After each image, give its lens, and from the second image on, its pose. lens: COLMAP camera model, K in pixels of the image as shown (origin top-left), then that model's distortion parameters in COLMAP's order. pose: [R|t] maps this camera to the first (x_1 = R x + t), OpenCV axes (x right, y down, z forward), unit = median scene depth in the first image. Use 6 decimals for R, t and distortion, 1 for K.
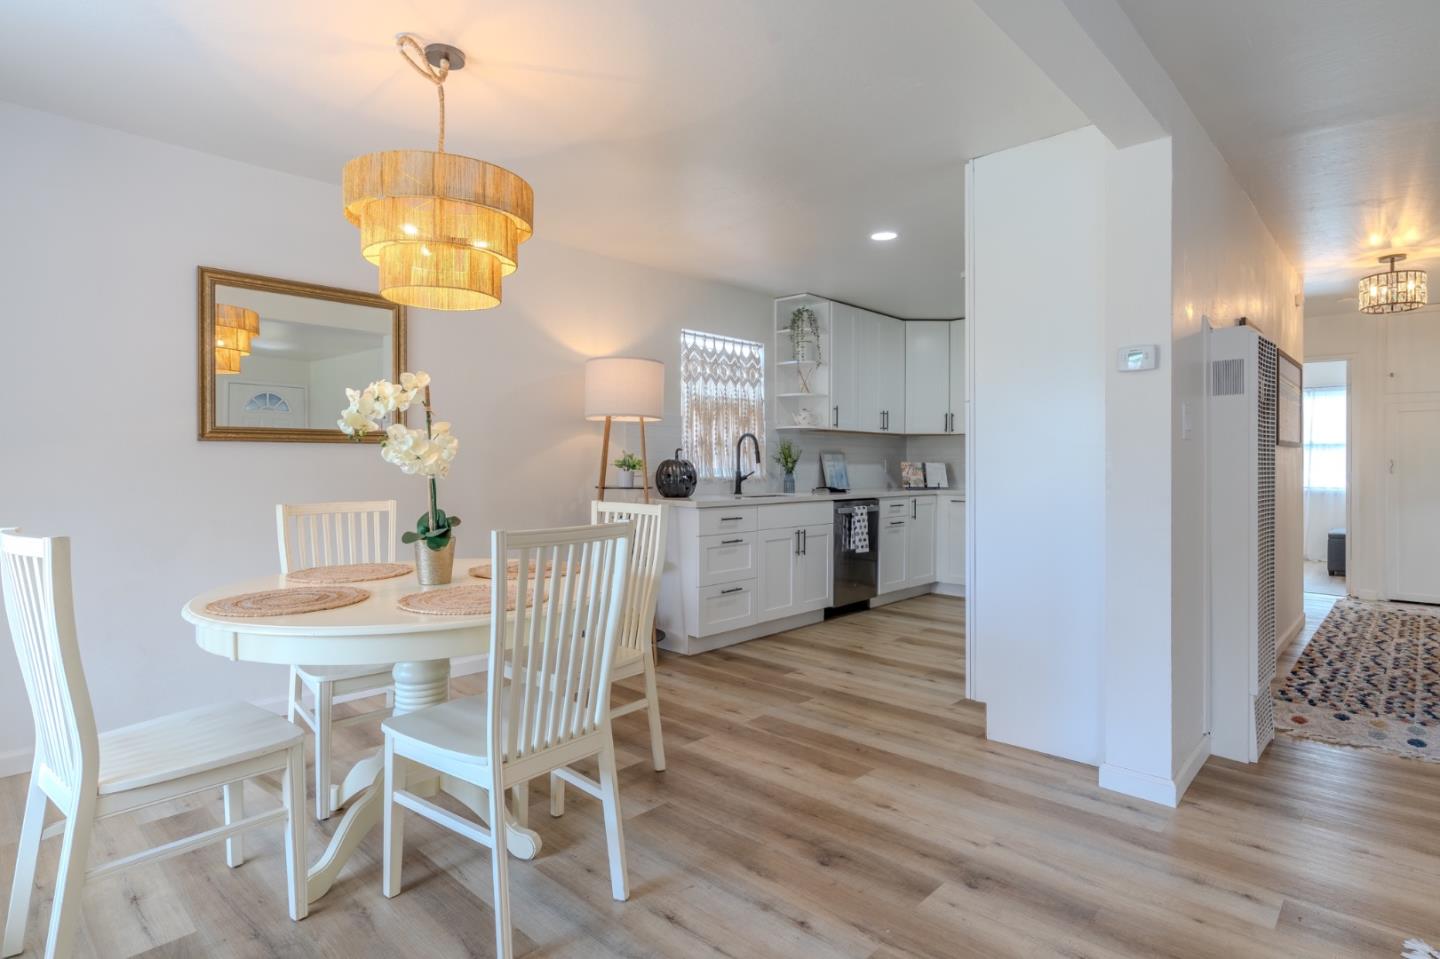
lens RADIAL K [[732.5, 0, 709.4], [0, 732.5, 466.7], [0, 0, 1]] dist [-0.001239, 0.002604]
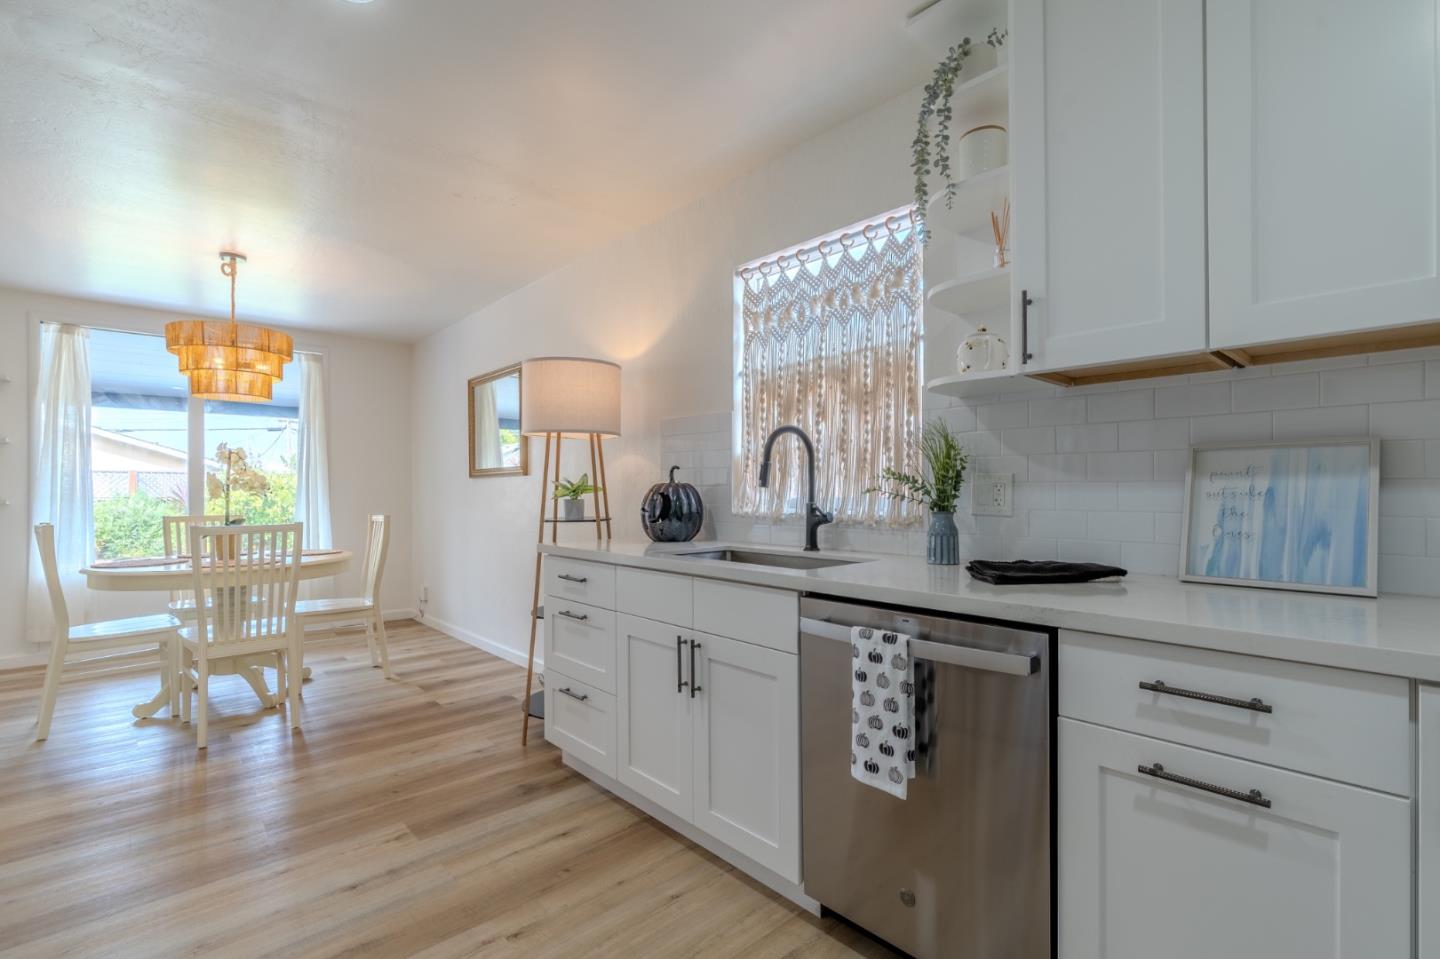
lens RADIAL K [[670.3, 0, 720.8], [0, 670.3, 478.0], [0, 0, 1]] dist [-0.004665, 0.001854]
pose [[-0.071918, -0.016634, -0.997272, 0.473285], [0.003730, 0.999849, -0.016946, -0.003510], [0.997404, -0.004938, -0.071845, 0.933590]]
